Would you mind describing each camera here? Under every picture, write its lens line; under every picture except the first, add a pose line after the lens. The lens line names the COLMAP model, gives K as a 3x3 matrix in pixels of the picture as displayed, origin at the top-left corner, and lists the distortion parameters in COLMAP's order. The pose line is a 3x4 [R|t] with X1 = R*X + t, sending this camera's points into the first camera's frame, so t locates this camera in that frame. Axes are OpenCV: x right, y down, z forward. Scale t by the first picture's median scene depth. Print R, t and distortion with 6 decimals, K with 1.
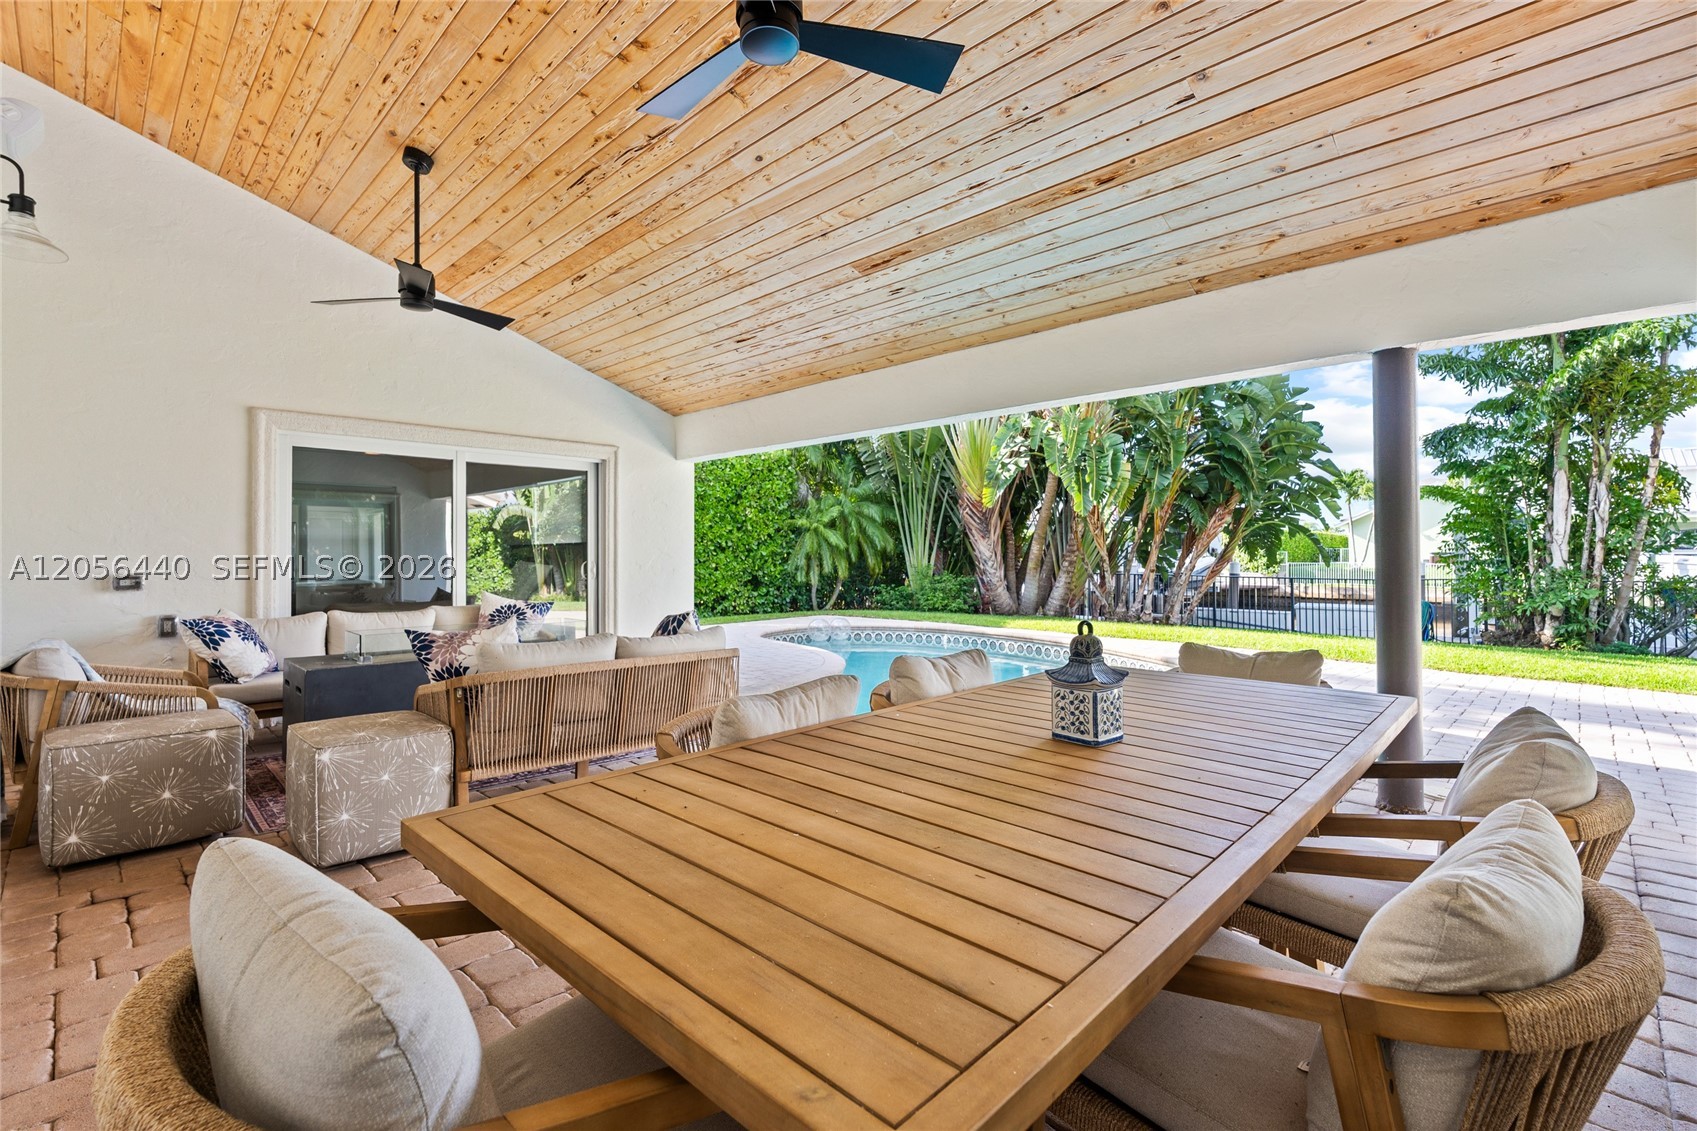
lens RADIAL K [[765.9, 0, 848.5], [0, 765.9, 565.5], [0, 0, 1]] dist [-0.004178, -0.000091]
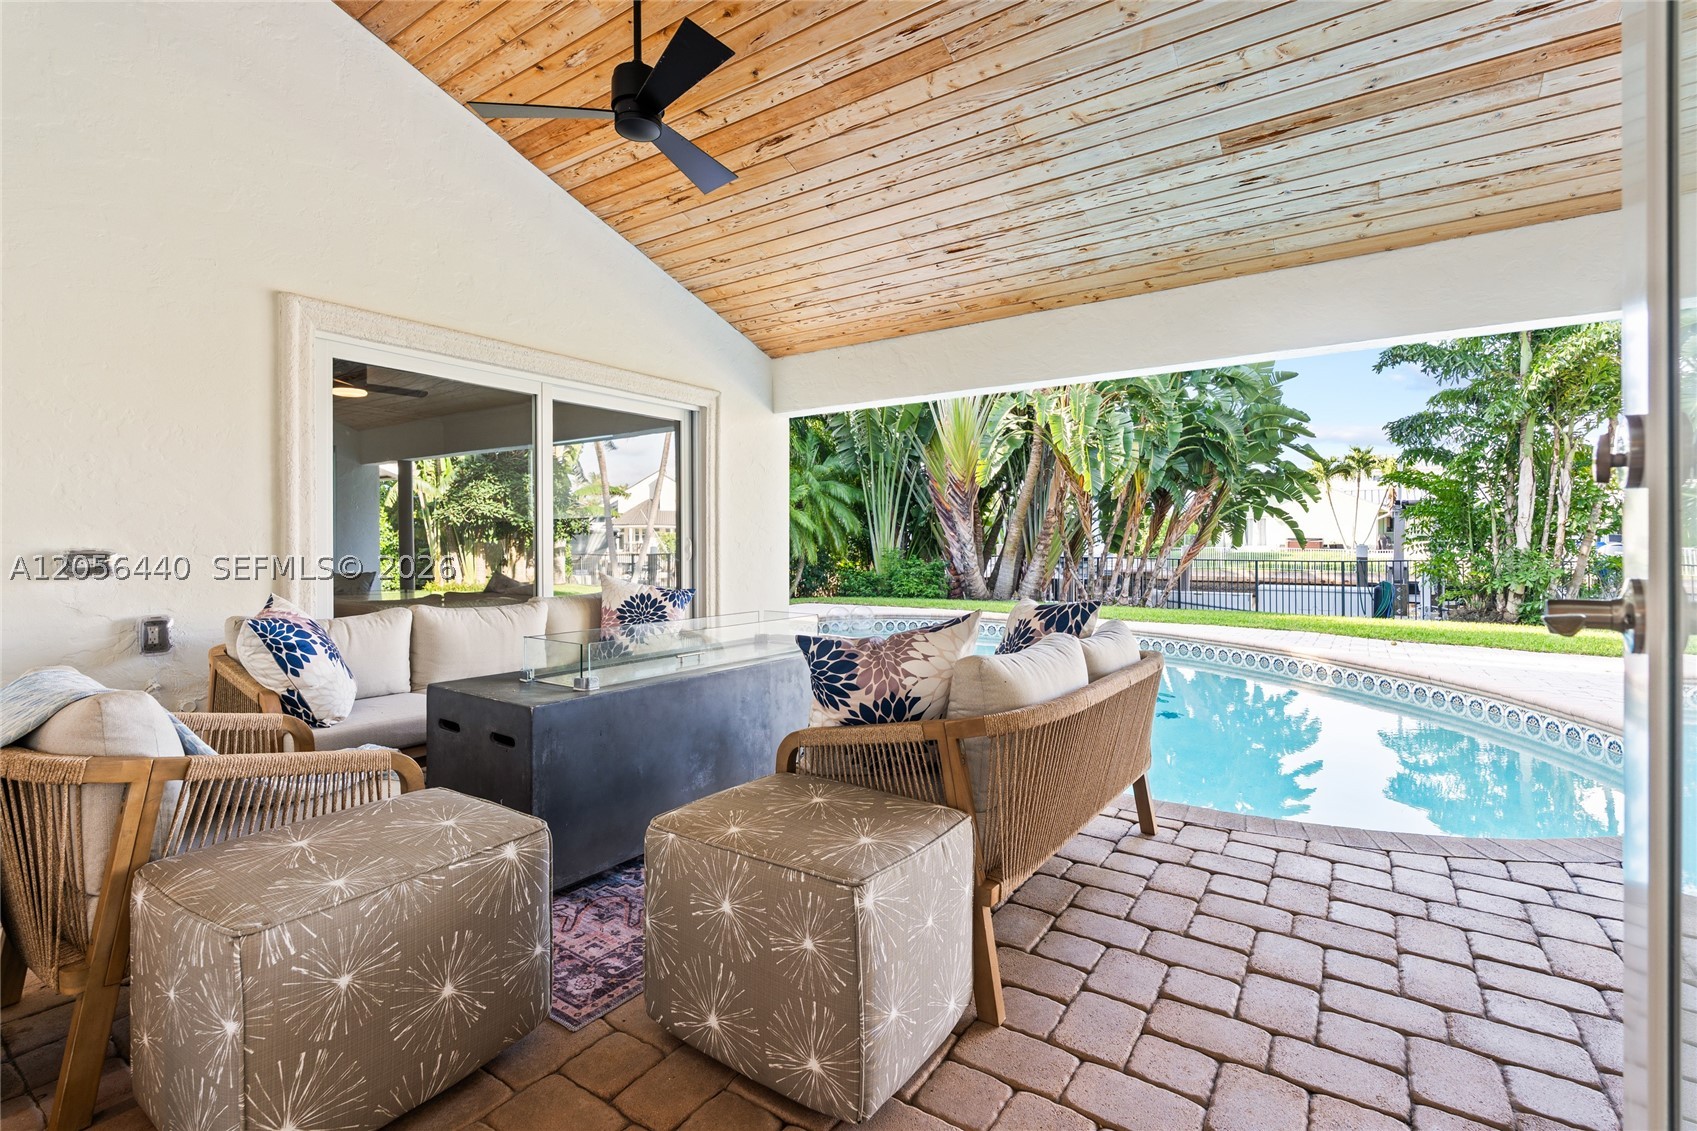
lens RADIAL K [[763.7, 0, 854.6], [0, 763.7, 562.0], [0, 0, 1]] dist [-0.002747, -0.000137]
pose [[0.983595, -0.004187, 0.180341, -0.370147], [0.001902, 0.999916, 0.012844, 0.011777], [-0.180380, -0.012290, 0.983520, 0.245202]]
